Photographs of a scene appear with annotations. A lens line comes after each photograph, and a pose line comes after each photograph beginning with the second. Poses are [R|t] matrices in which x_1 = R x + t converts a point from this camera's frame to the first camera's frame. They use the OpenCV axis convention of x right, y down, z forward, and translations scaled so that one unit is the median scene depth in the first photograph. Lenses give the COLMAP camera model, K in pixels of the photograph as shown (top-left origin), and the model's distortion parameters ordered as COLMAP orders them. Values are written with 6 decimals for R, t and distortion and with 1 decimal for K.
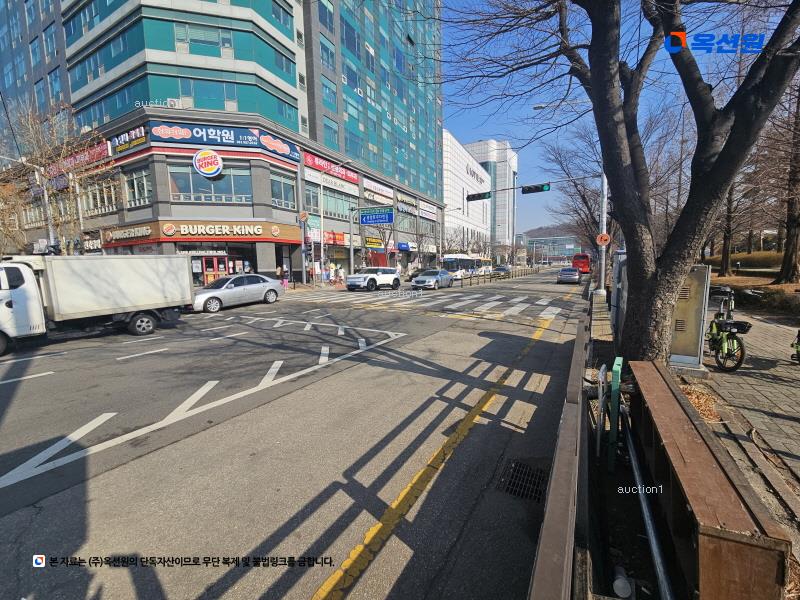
lens RADIAL K [[327.0, 0, 401.0], [0, 327.0, 301.5], [0, 0, 1]] dist [0.000007, 0.000052]
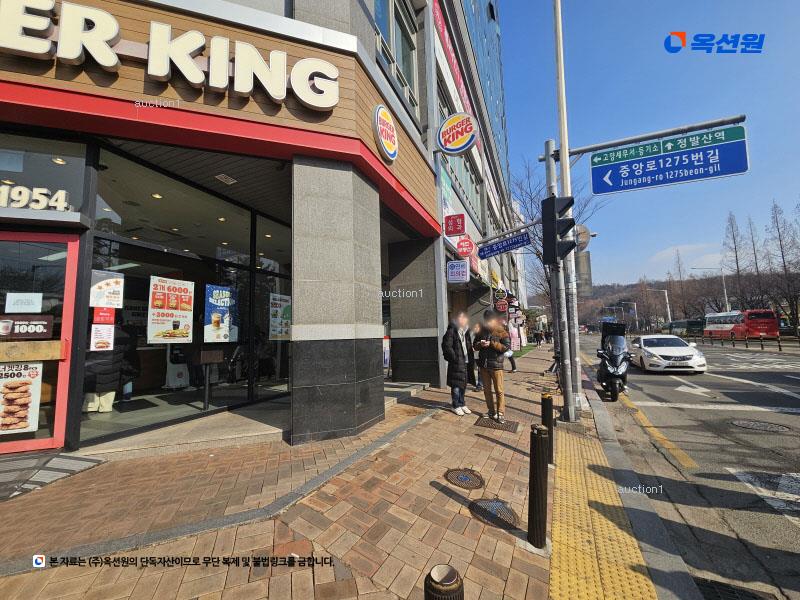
lens RADIAL K [[327.0, 0, 399.7], [0, 327.0, 302.9], [0, 0, 1]] dist [0.000007, 0.000052]
pose [[0.997126, 0.000116, 0.075765, -0.405797], [0.015770, 0.977780, -0.209042, -0.077607], [-0.074106, 0.209636, 0.974967, 0.857666]]
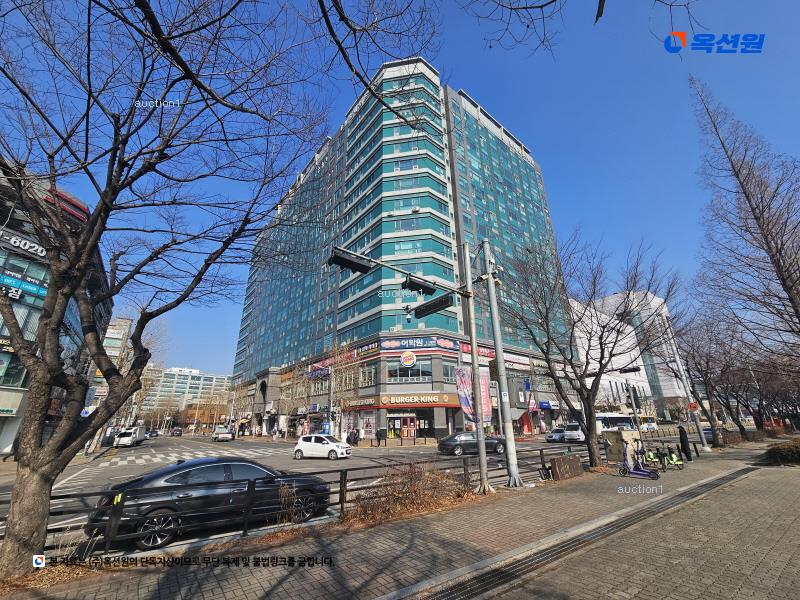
lens RADIAL K [[327.0, 0, 401.2], [0, 327.0, 301.7], [0, 0, 1]] dist [0.000007, 0.000052]
pose [[0.916269, -0.135050, -0.377110, 0.047462], [-0.044607, 0.901193, -0.431116, 0.034971], [0.398071, 0.411840, 0.819712, -0.482676]]
